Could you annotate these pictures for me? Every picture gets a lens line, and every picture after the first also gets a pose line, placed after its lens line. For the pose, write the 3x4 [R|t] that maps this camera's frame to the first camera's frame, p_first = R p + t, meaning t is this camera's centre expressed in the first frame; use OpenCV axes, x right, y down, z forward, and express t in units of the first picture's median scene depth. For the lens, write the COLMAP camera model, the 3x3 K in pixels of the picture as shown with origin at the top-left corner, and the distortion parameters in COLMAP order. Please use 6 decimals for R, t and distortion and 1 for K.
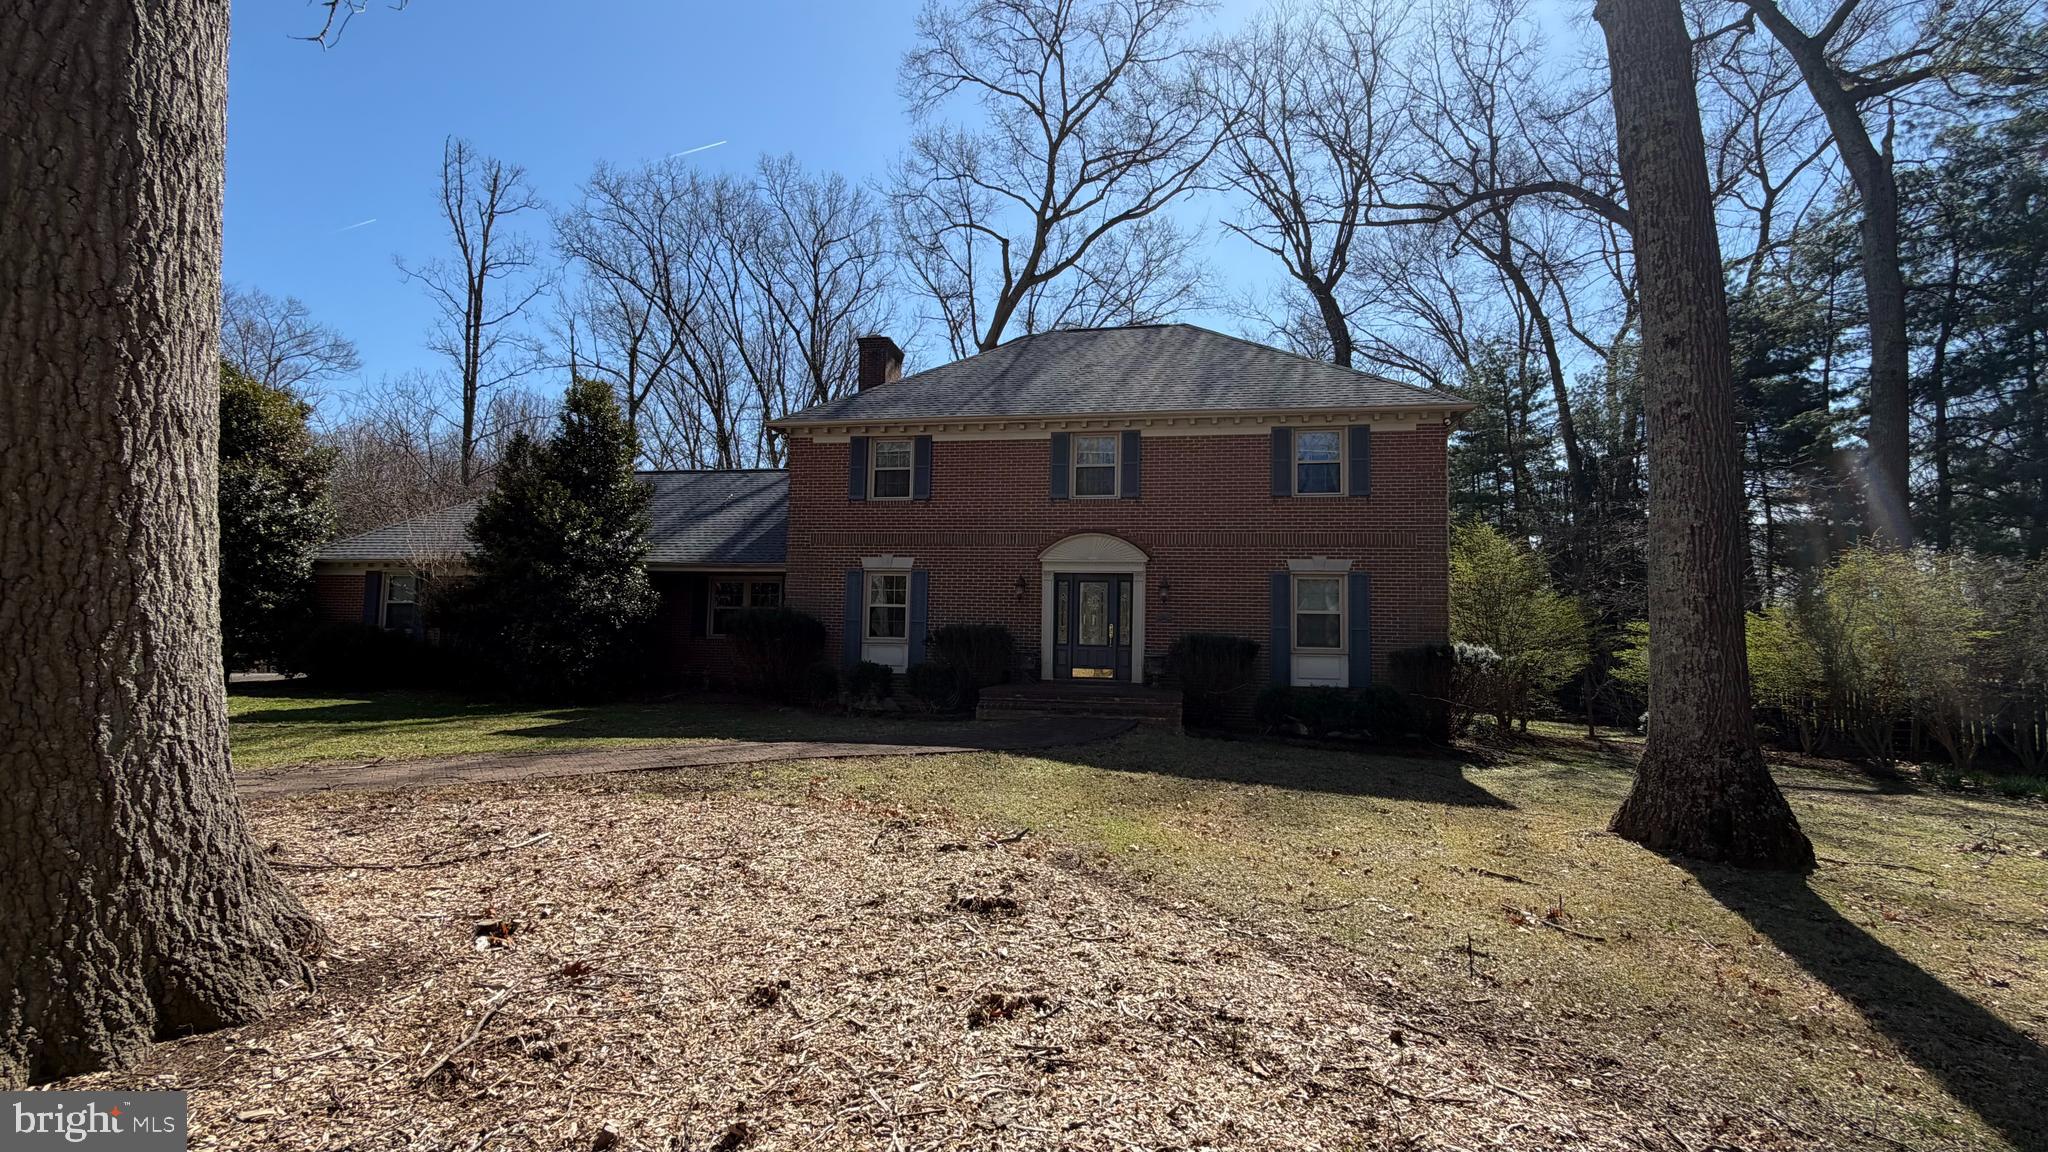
lens RADIAL K [[815.2, 0, 1015.3], [0, 815.2, 575.9], [0, 0, 1]] dist [-0.001334, 0.000066]
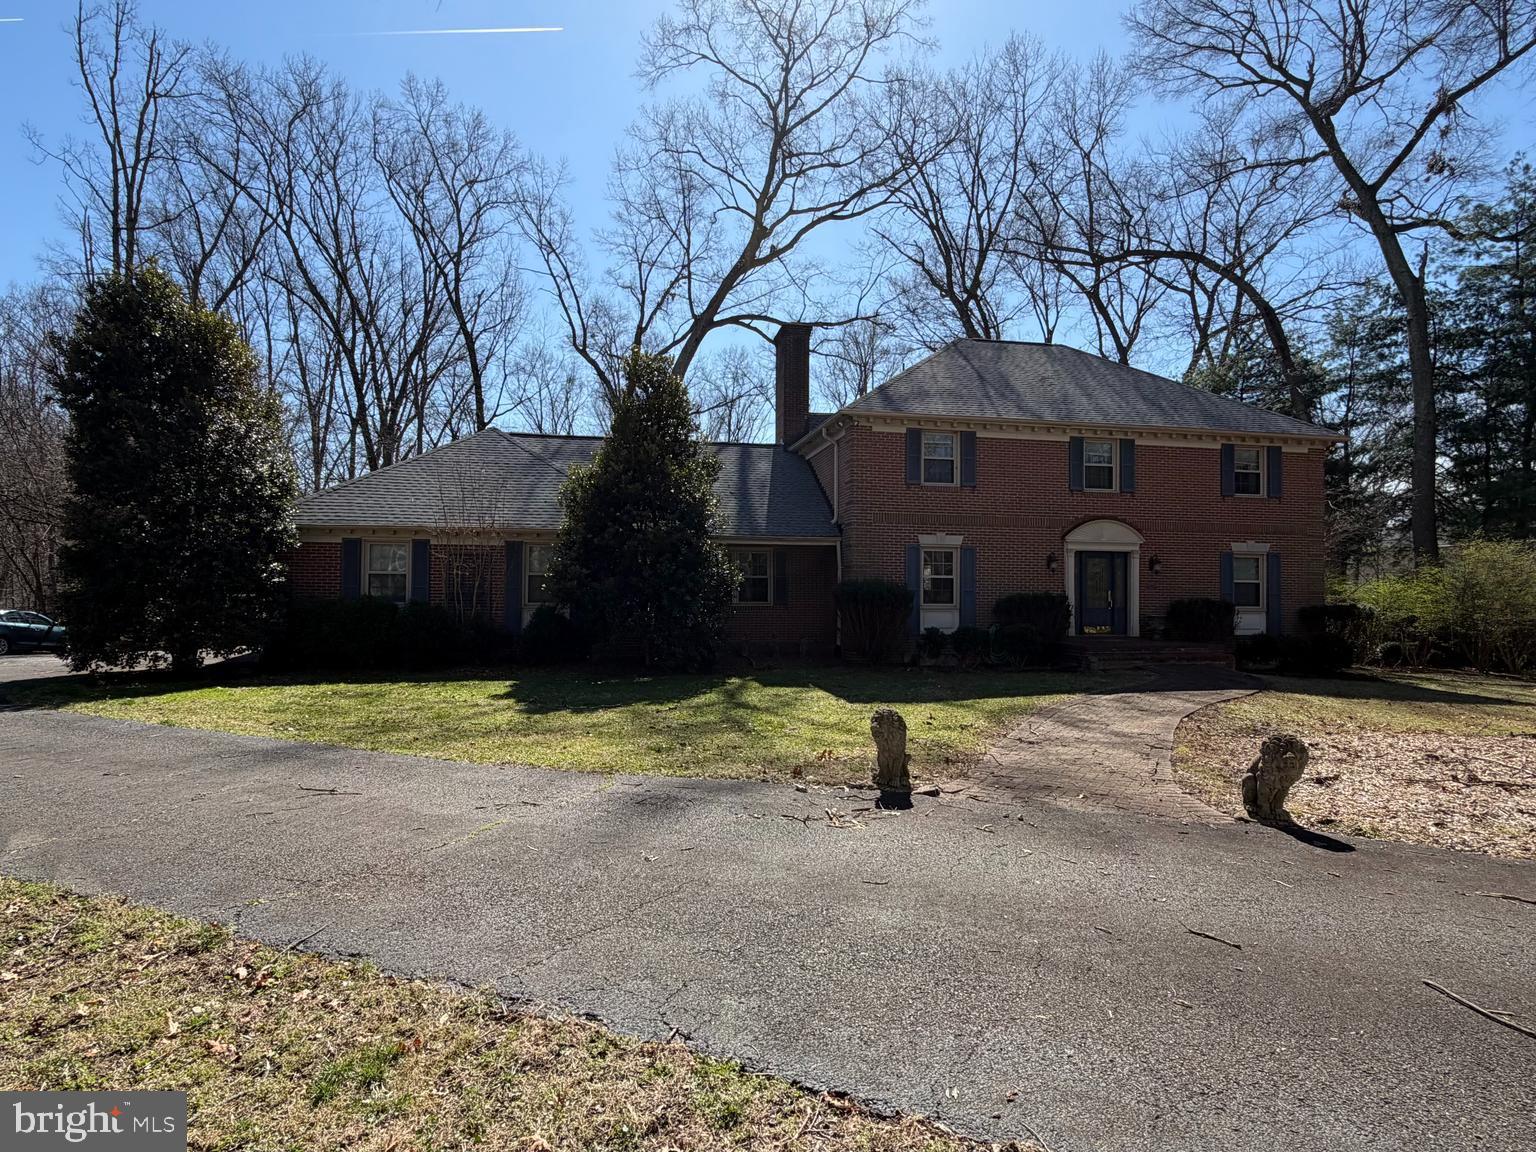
lens RADIAL K [[723.6, 0, 768.1], [0, 723.6, 597.1], [0, 0, 1]] dist [0.002088, 0.000438]
pose [[0.945758, -0.009979, 0.324718, -0.725776], [-0.012979, 0.997570, 0.068458, -0.002766], [-0.324612, -0.068959, 0.943330, 0.101569]]
